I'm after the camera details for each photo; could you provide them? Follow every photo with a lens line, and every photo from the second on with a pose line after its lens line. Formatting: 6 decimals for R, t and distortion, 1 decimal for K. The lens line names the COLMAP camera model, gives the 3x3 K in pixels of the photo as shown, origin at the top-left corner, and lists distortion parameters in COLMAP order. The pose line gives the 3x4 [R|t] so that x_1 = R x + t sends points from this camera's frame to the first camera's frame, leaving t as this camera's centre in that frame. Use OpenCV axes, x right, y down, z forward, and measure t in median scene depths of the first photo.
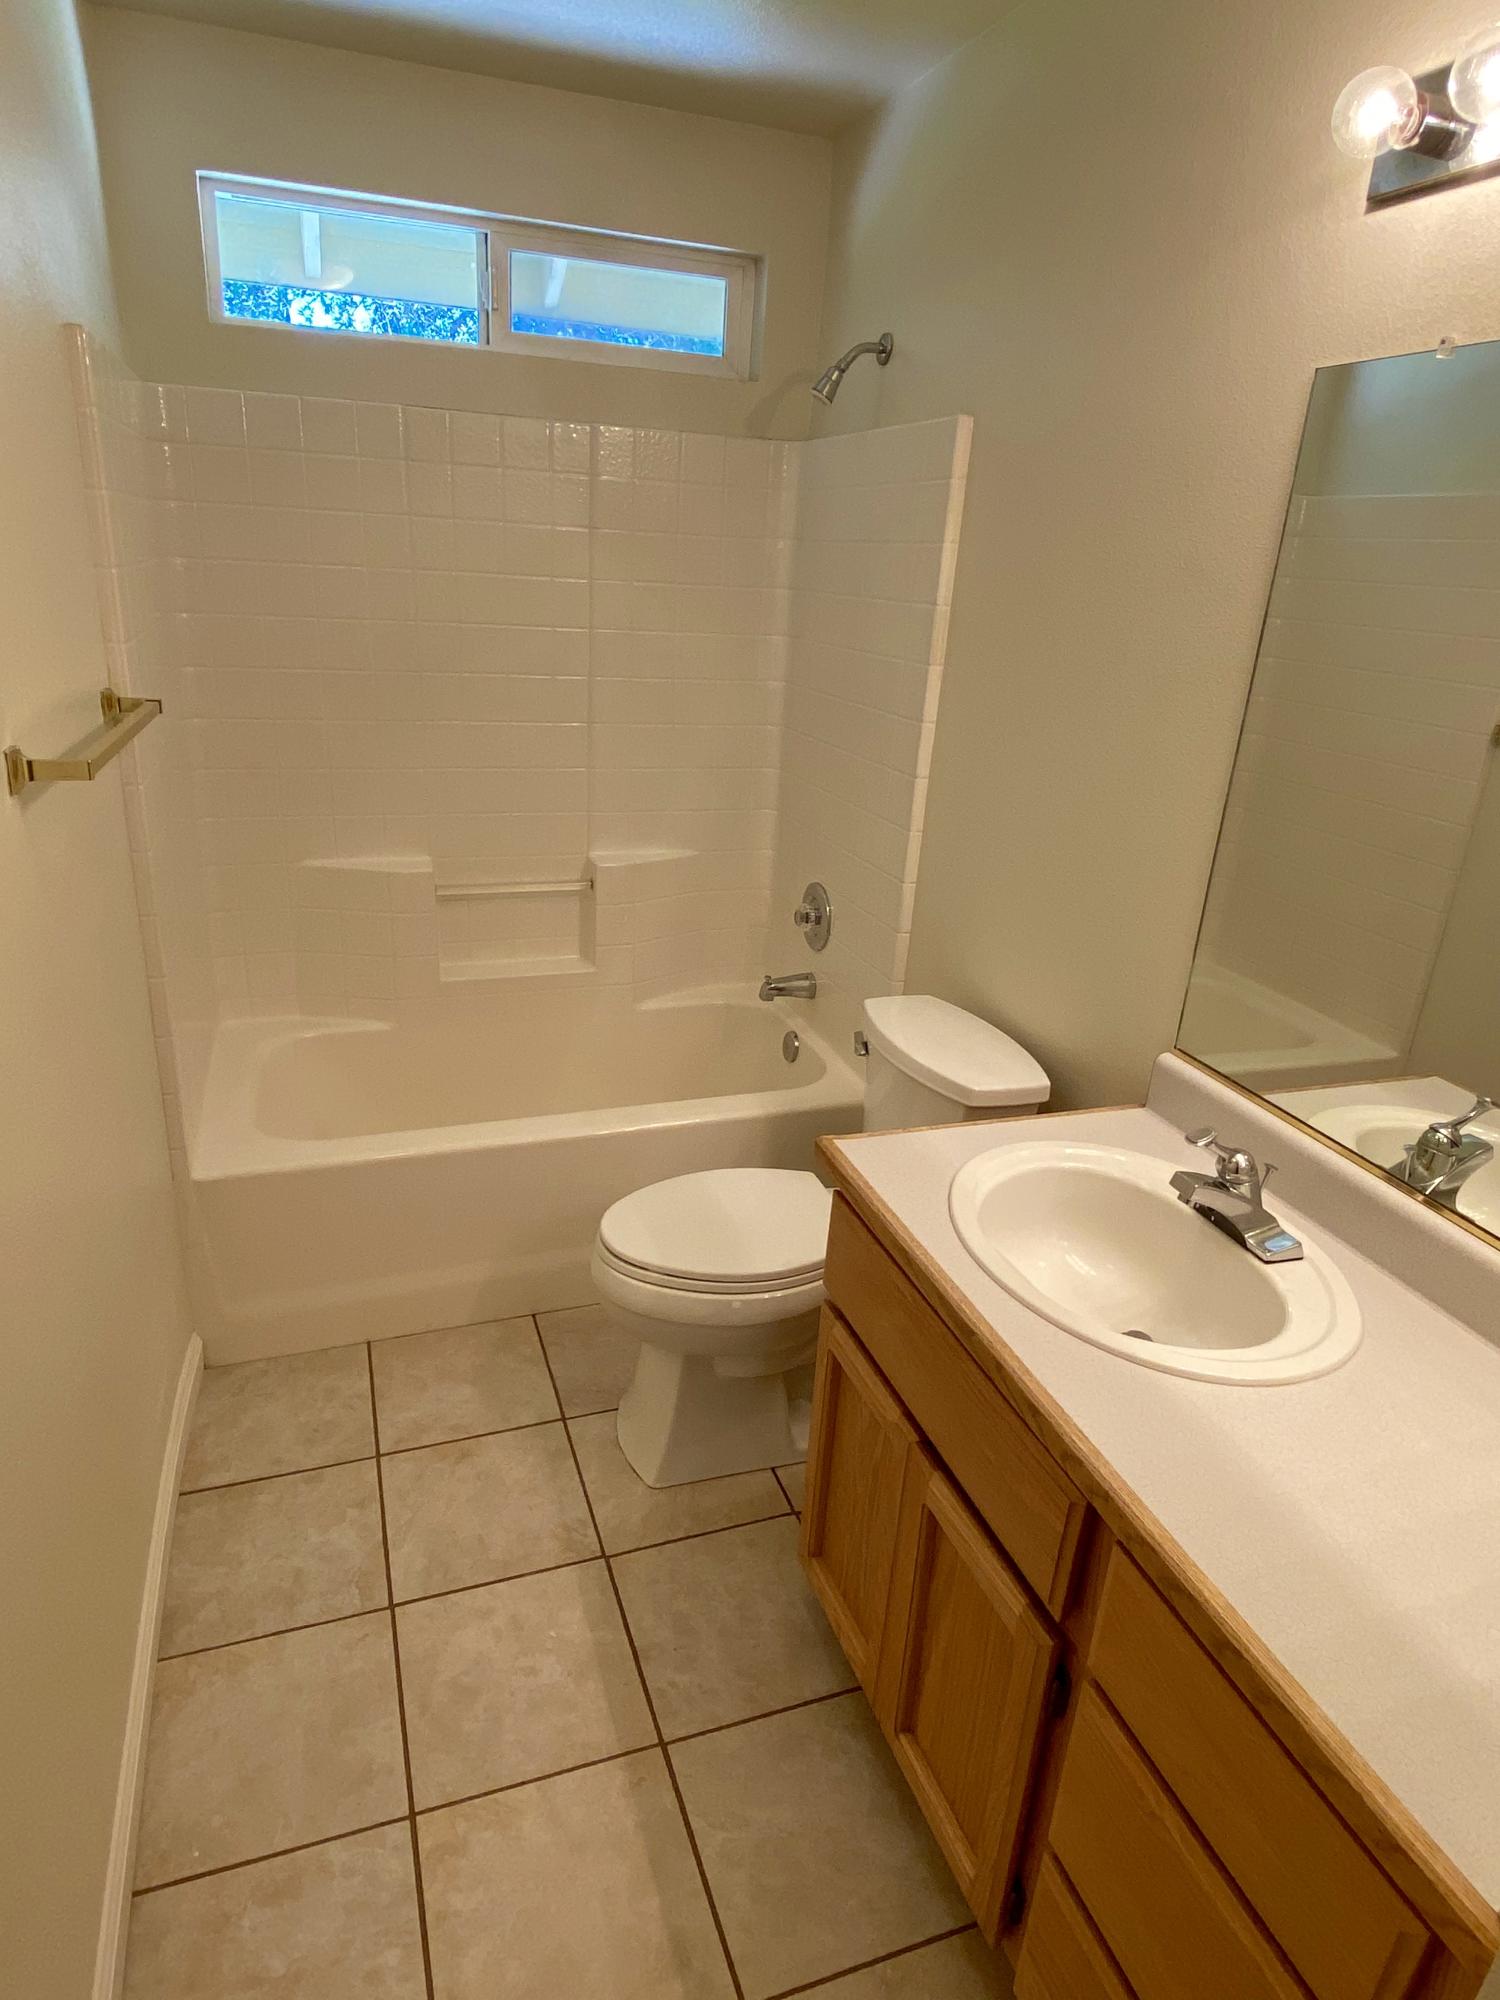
lens RADIAL K [[1186.4, 0, 750.0], [0, 1186.4, 1000.0], [0, 0, 1]] dist [0.038747, -0.038865]
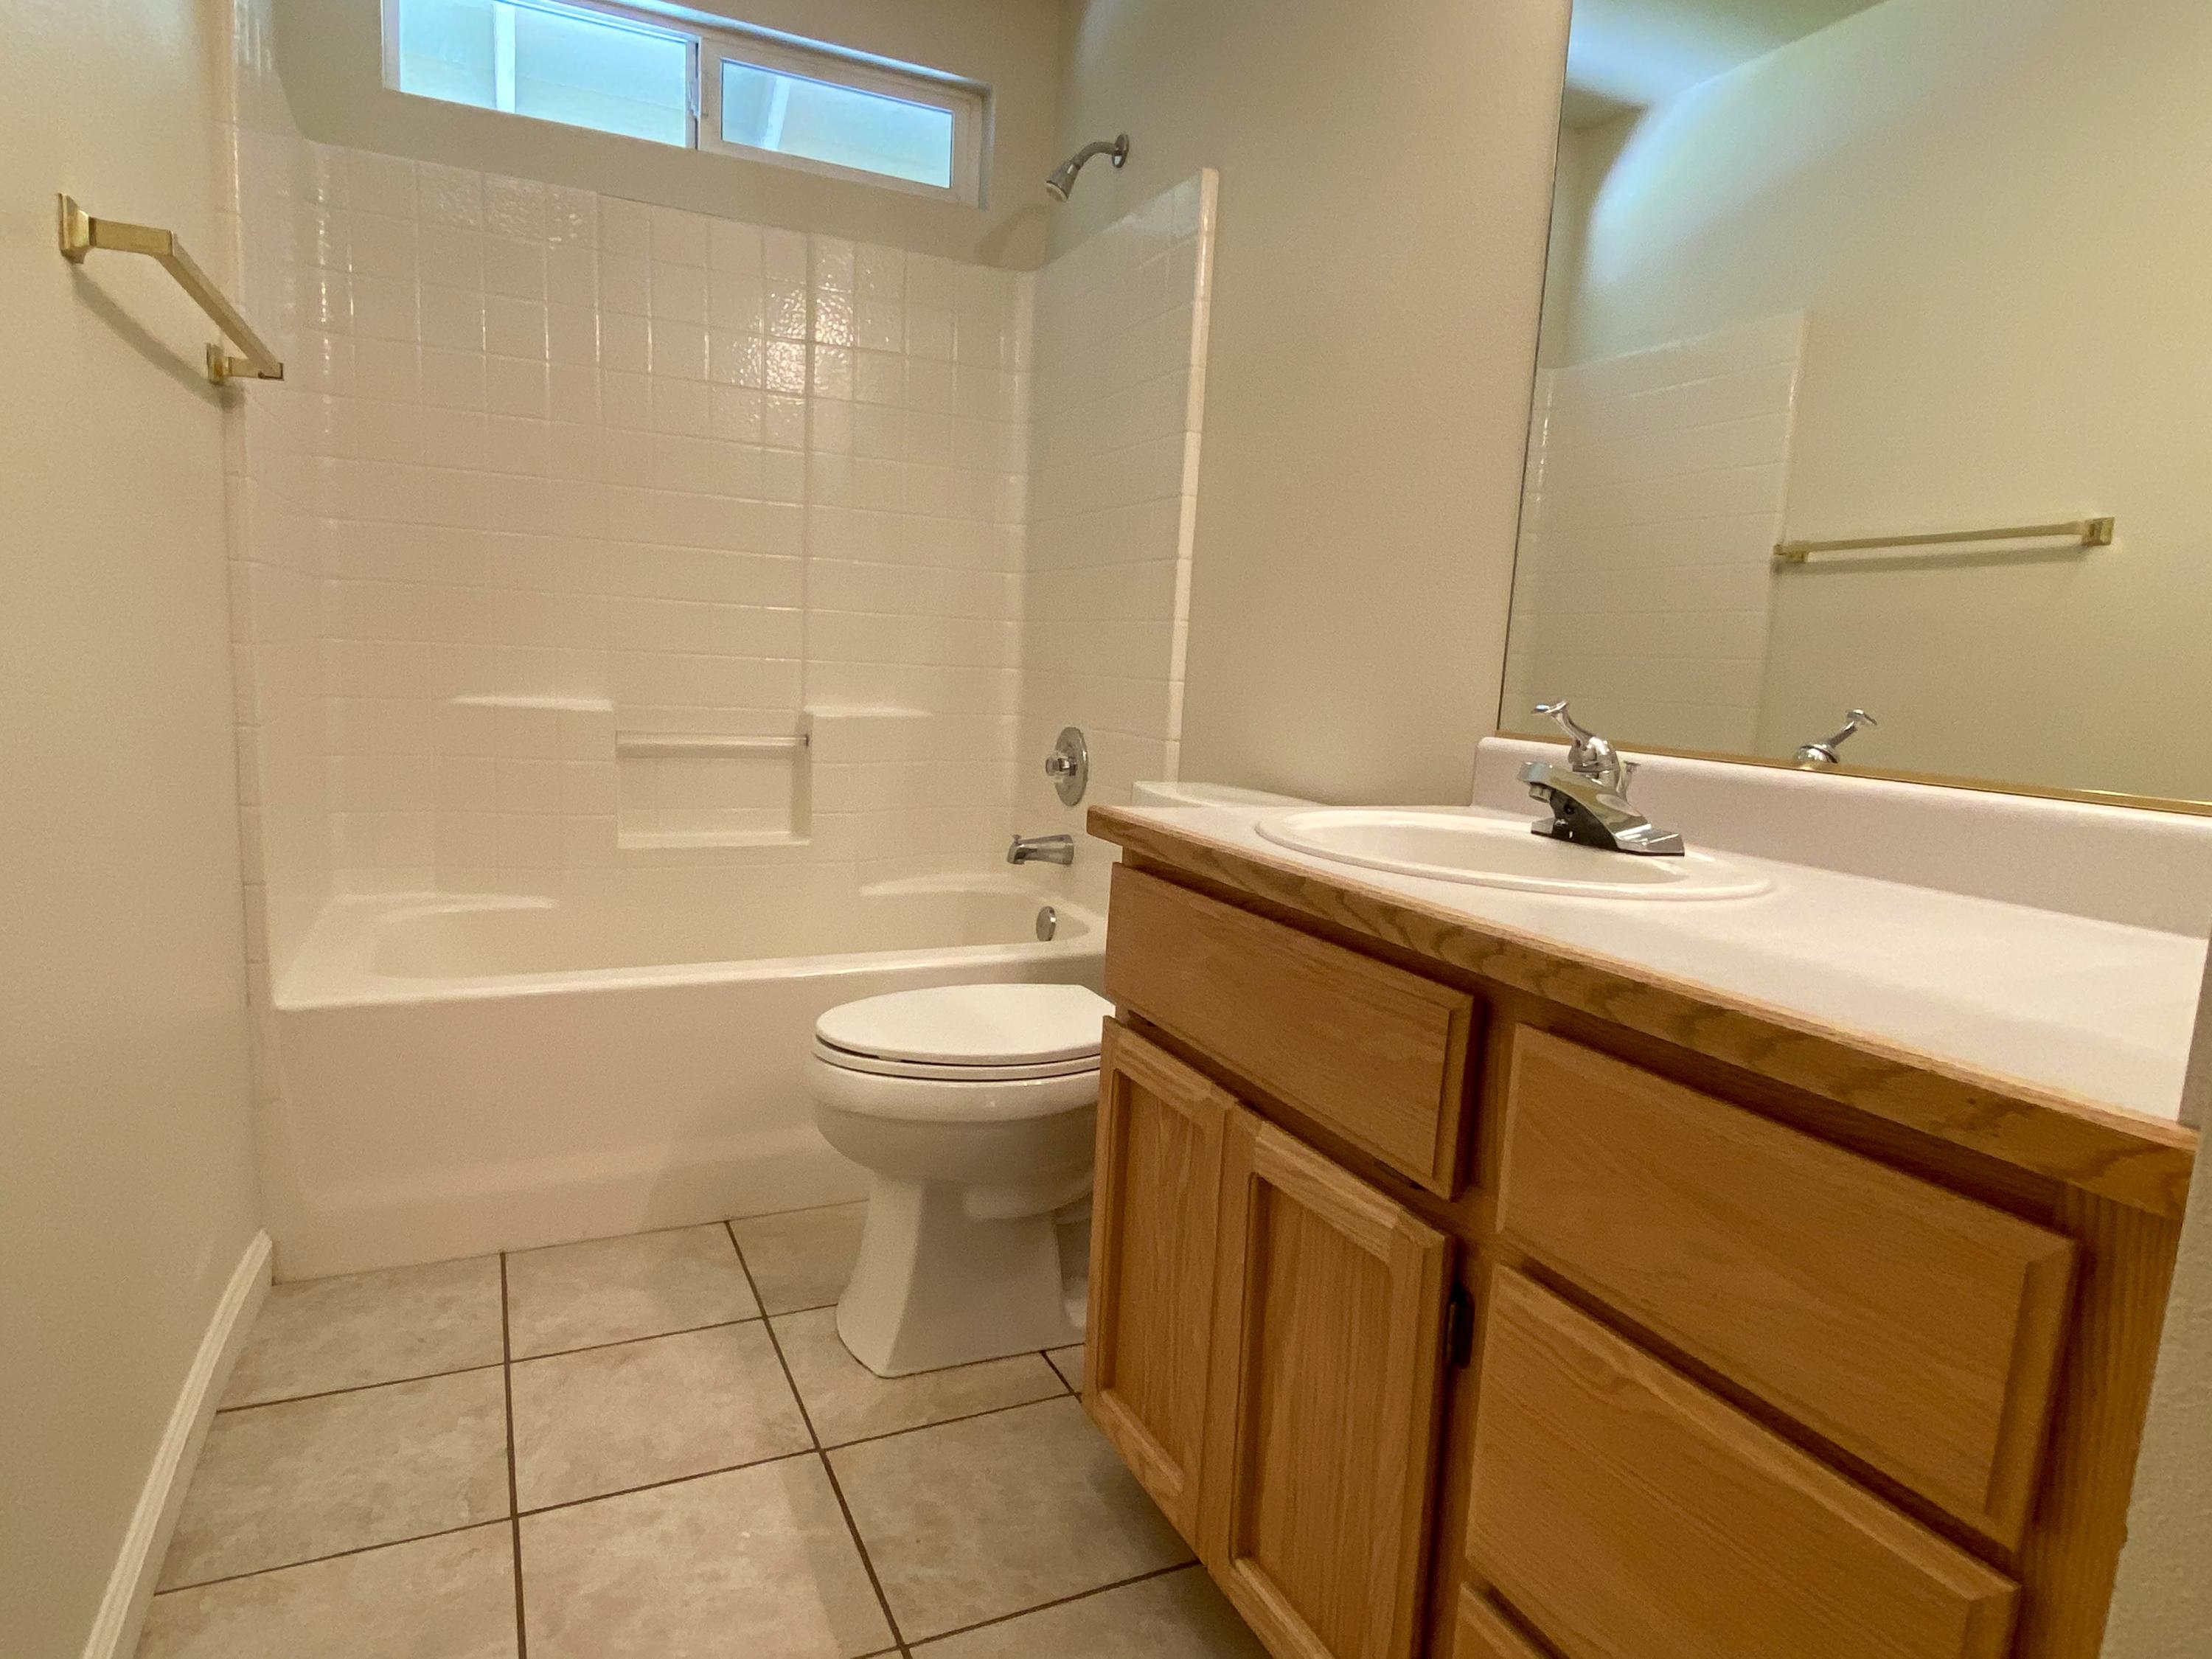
lens RADIAL K [[1312.1, 0, 1117.3], [0, 1312.1, 837.7], [0, 0, 1]] dist [0.038747, -0.038865]
pose [[0.994493, -0.022233, 0.102420, -0.012914], [0.043244, 0.977221, -0.207771, 0.253837], [-0.095468, 0.211056, 0.972801, 0.100416]]
